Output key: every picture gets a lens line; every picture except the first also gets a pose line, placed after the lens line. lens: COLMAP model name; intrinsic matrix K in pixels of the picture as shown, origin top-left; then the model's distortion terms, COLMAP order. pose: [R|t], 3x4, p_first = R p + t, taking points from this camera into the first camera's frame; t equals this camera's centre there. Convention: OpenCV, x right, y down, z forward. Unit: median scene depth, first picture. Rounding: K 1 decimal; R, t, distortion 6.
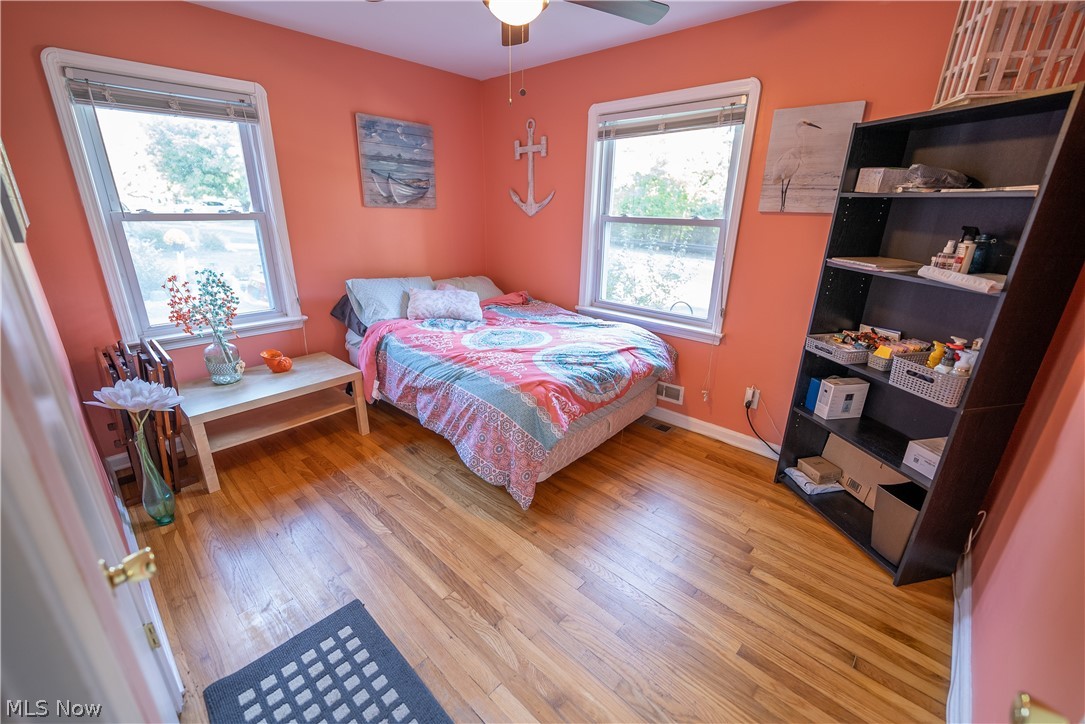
lens RADIAL K [[443.6, 0, 540.3], [0, 443.6, 364.9], [0, 0, 1]] dist [-0.010748, -0.001081]
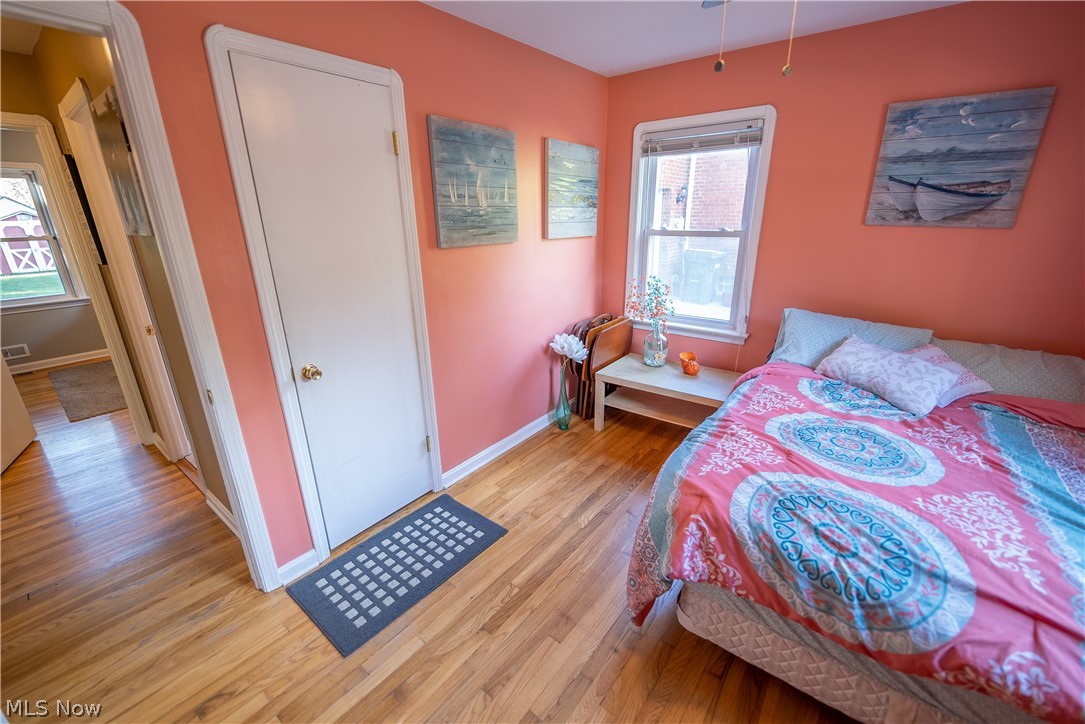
lens RADIAL K [[443.6, 0, 545.6], [0, 443.6, 363.8], [0, 0, 1]] dist [-0.010748, -0.001081]
pose [[0.079242, 0.303498, -0.949531, 0.464262], [-0.317926, 0.910479, 0.264484, -0.201972], [0.944798, 0.280923, 0.168639, 0.508688]]
